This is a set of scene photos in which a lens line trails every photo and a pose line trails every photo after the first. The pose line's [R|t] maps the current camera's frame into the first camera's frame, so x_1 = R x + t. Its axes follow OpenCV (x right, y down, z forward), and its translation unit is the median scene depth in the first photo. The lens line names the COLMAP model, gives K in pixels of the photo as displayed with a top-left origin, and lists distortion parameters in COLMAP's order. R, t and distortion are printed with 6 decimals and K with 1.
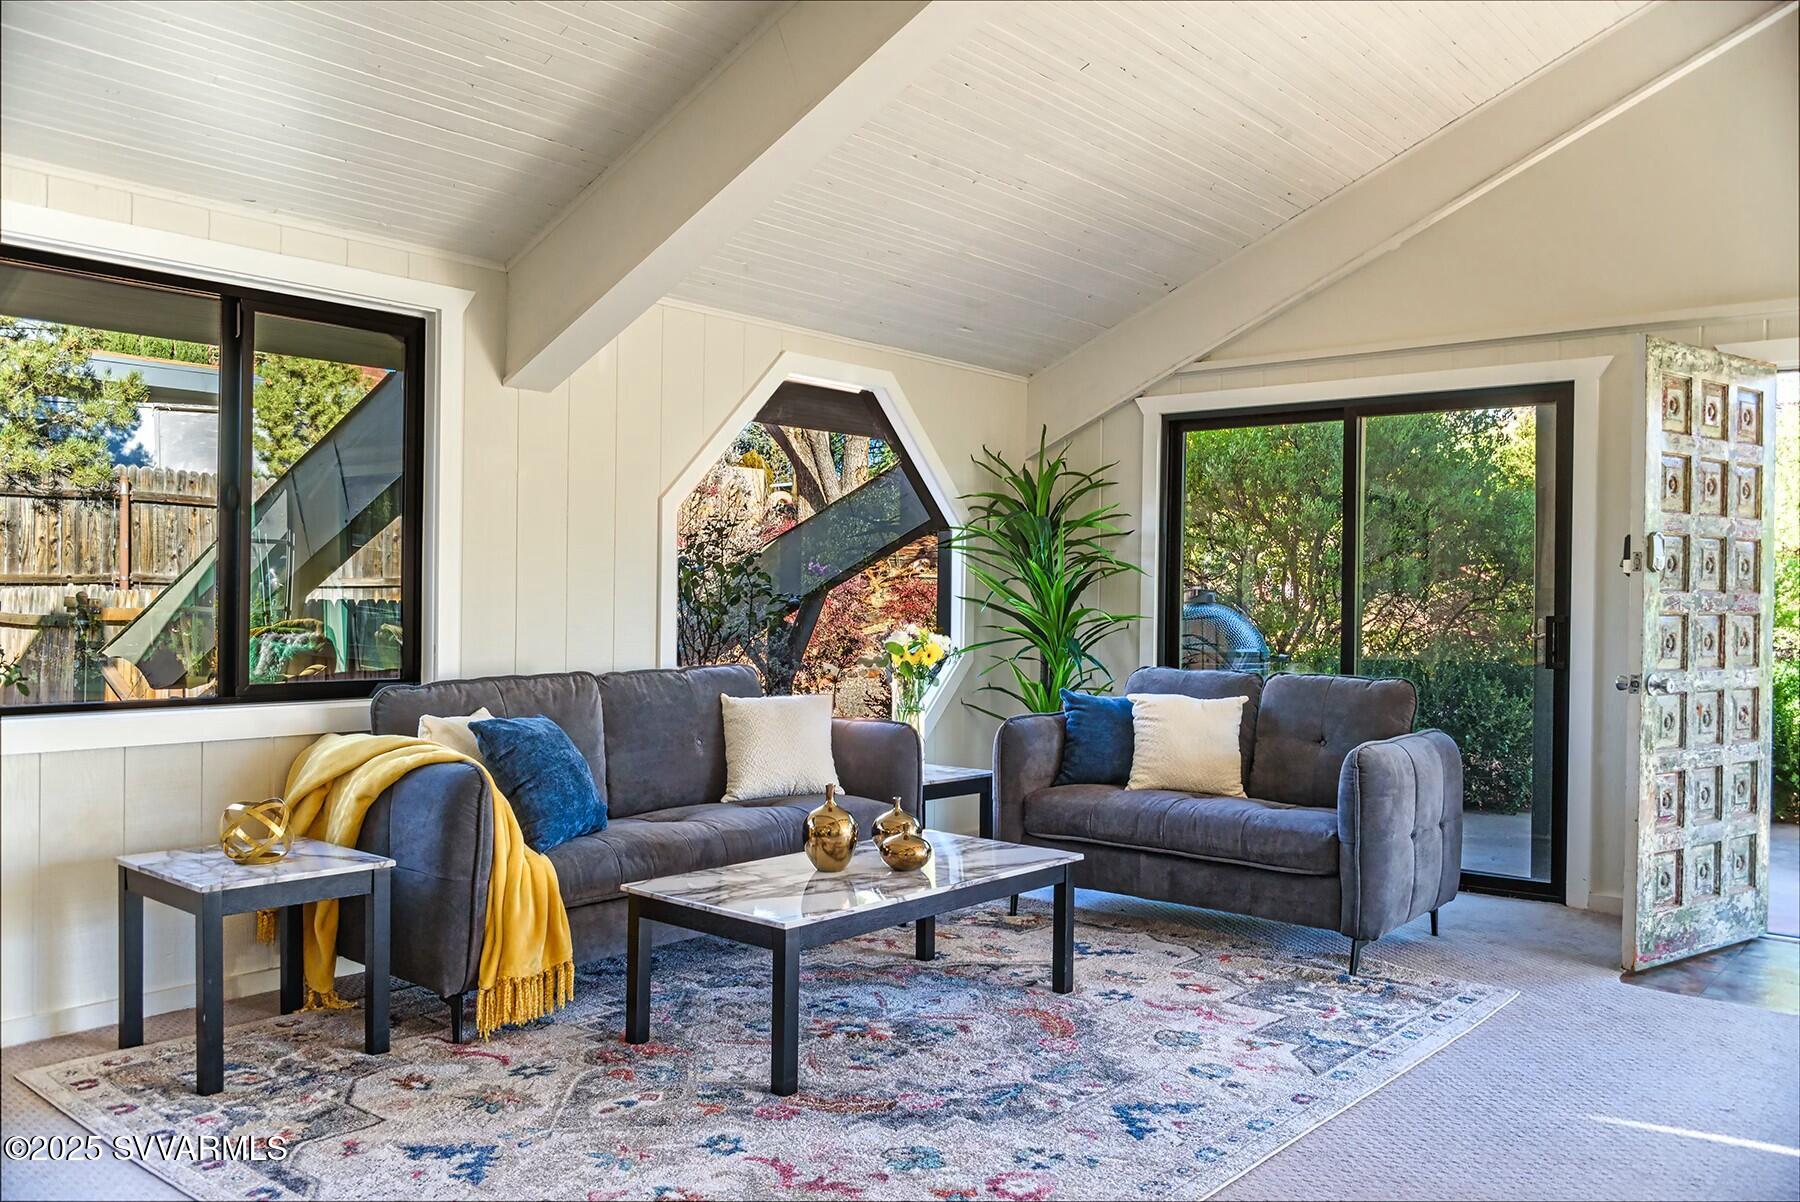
lens RADIAL K [[1396.6, 0, 906.9], [0, 1396.6, 607.4], [0, 0, 1]] dist [-0.016606, -0.002138]
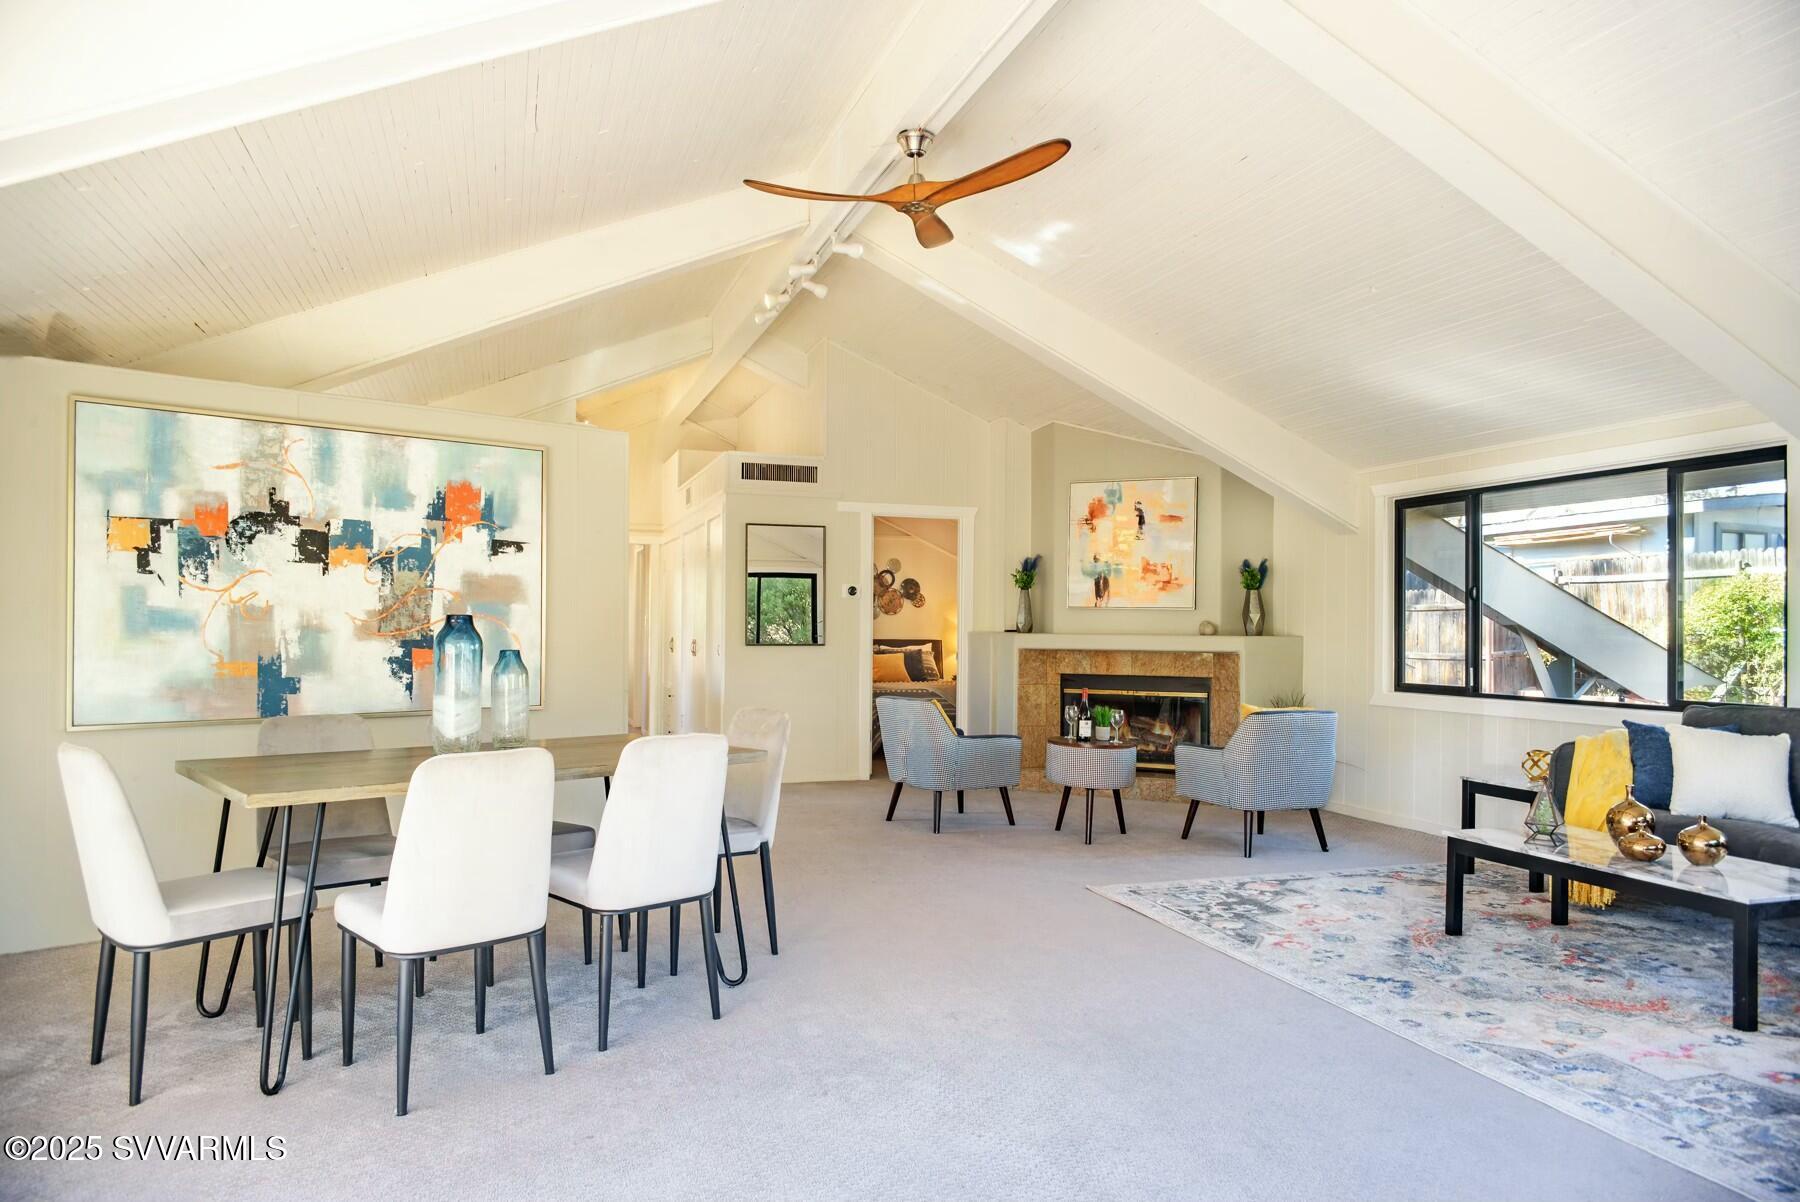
lens RADIAL K [[1161.5, 0, 898.8], [0, 1161.5, 605.1], [0, 0, 1]] dist [0.003642, 0.000789]
pose [[-0.512909, -0.029720, -0.857928, 1.299283], [-0.014094, 0.999557, -0.026200, -0.007179], [0.858327, -0.001346, -0.513101, 0.998858]]
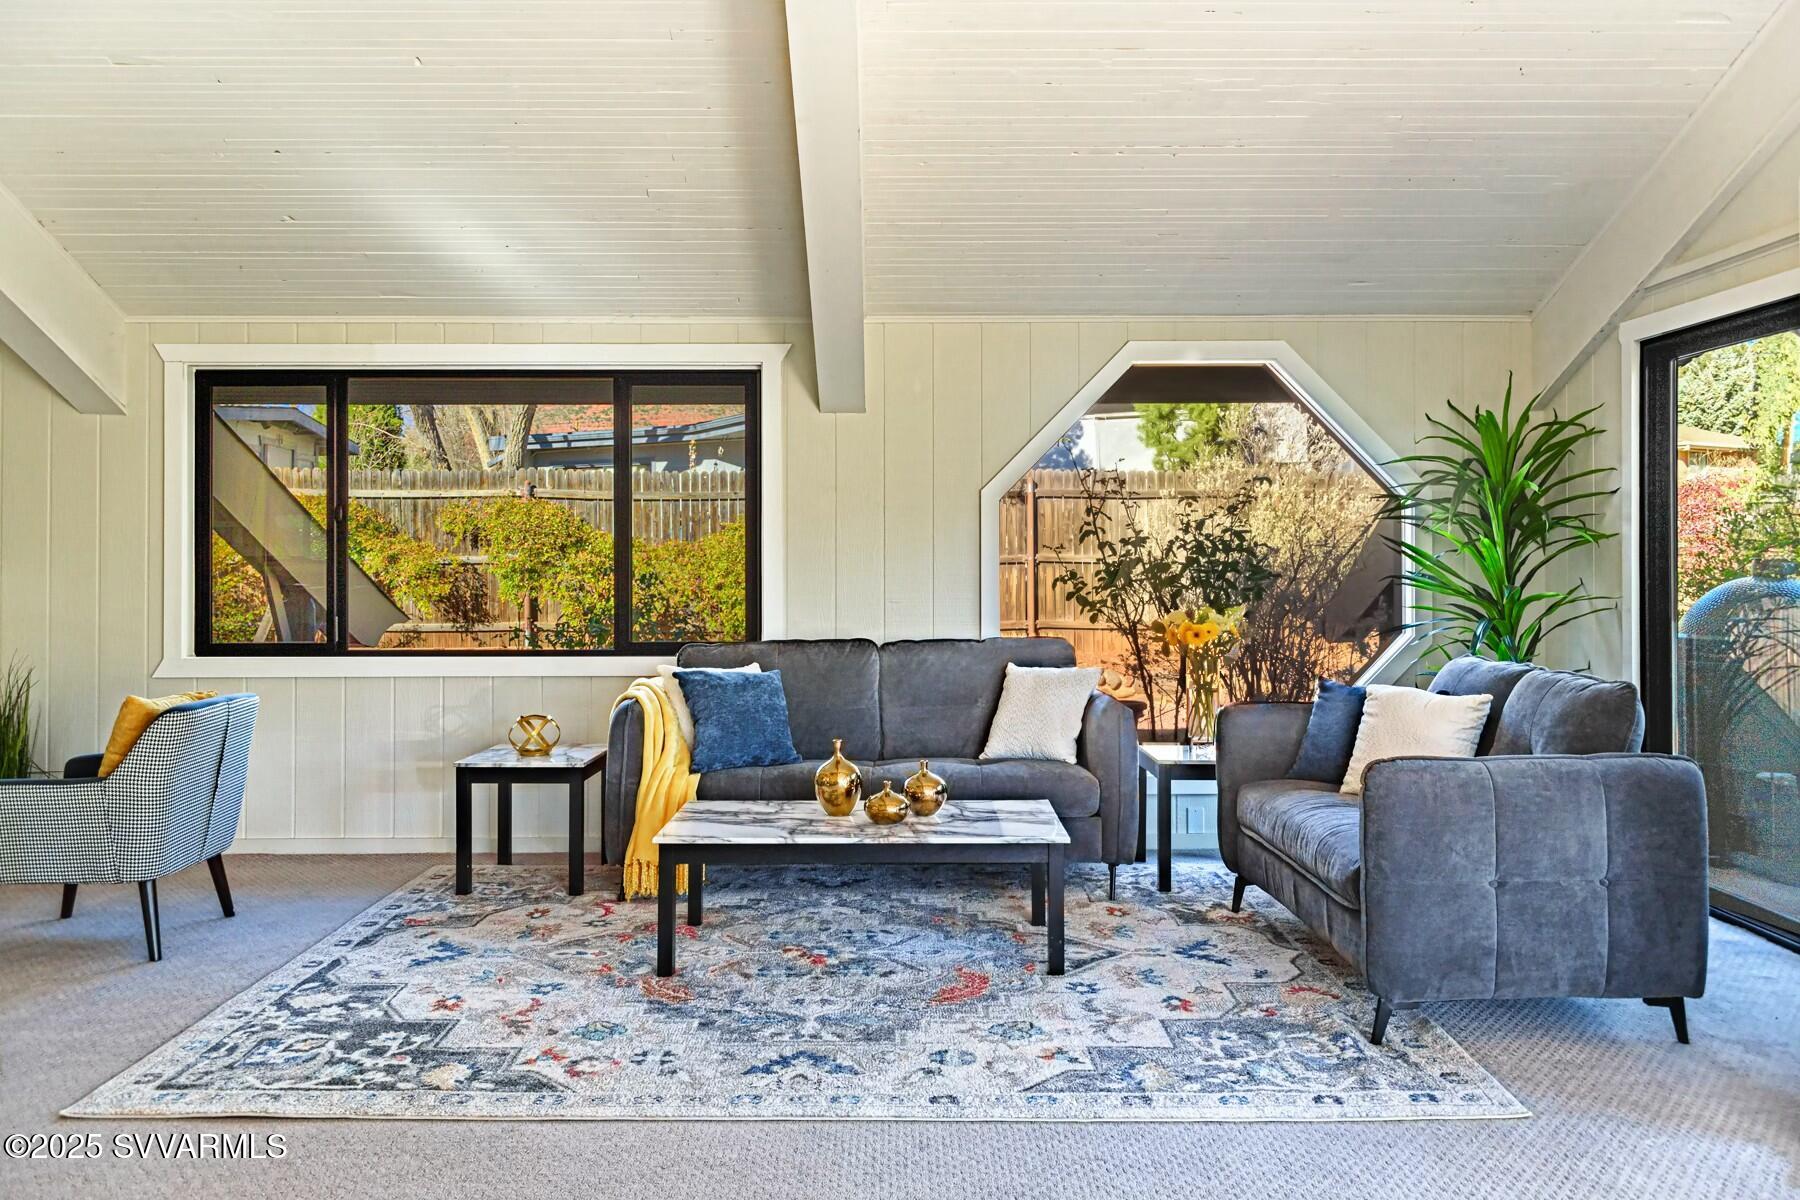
lens RADIAL K [[1338.7, 0, 900.7], [0, 1338.7, 556.9], [0, 0, 1]] dist [-0.000876, 0.001042]
pose [[0.654248, -0.015944, -0.756112, 0.847348], [0.005013, 0.999847, -0.016746, -0.007805], [0.756263, 0.007165, 0.654228, 0.317370]]
